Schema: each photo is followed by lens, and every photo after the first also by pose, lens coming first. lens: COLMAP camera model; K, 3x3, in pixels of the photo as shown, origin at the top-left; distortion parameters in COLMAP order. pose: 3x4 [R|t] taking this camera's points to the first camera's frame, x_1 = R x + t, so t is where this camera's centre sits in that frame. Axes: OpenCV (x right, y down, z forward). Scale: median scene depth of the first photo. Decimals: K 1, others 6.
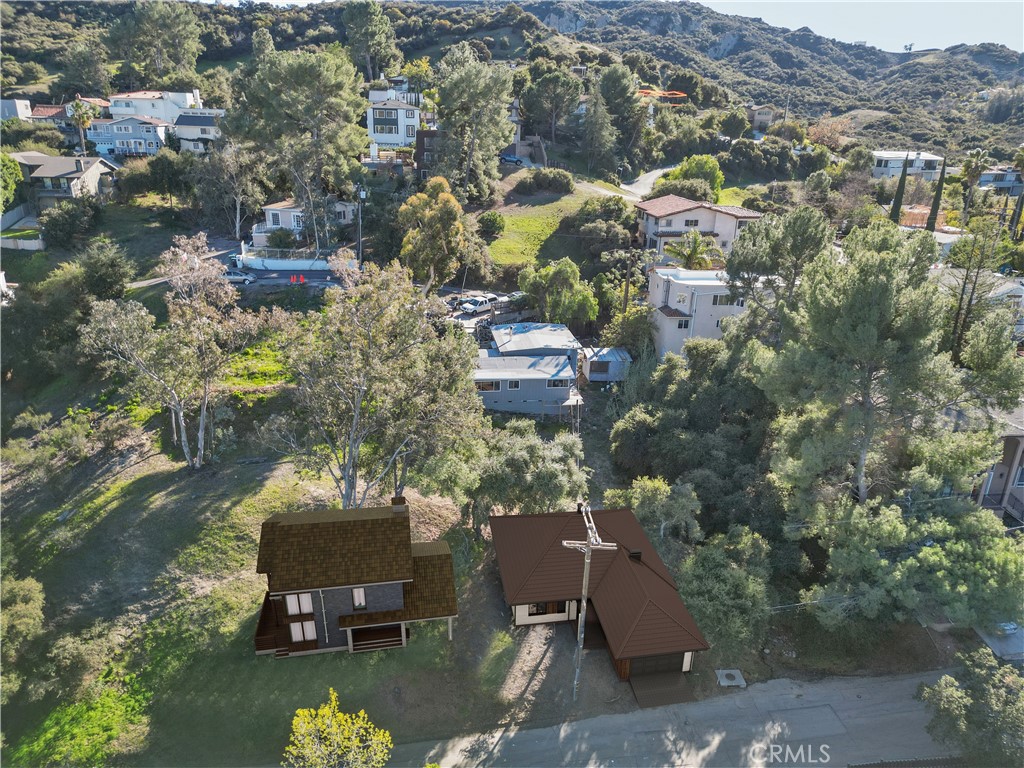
lens RADIAL K [[705.4, 0, 511.1], [0, 705.4, 385.1], [0, 0, 1]] dist [0.025499, -0.000422]
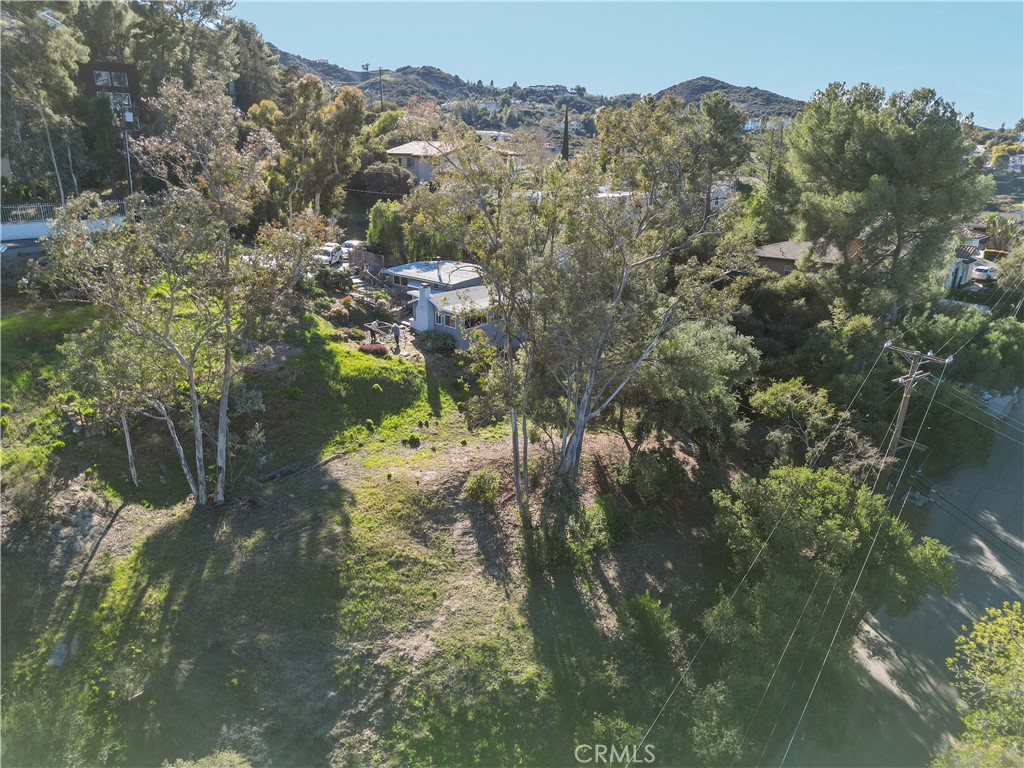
lens RADIAL K [[705.4, 0, 507.5], [0, 705.4, 382.9], [0, 0, 1]] dist [0.025499, -0.000422]
pose [[0.787160, -0.217386, 0.577167, -0.479768], [0.230129, 0.971762, 0.052150, 0.037886], [-0.572206, 0.091773, 0.814959, 0.317431]]
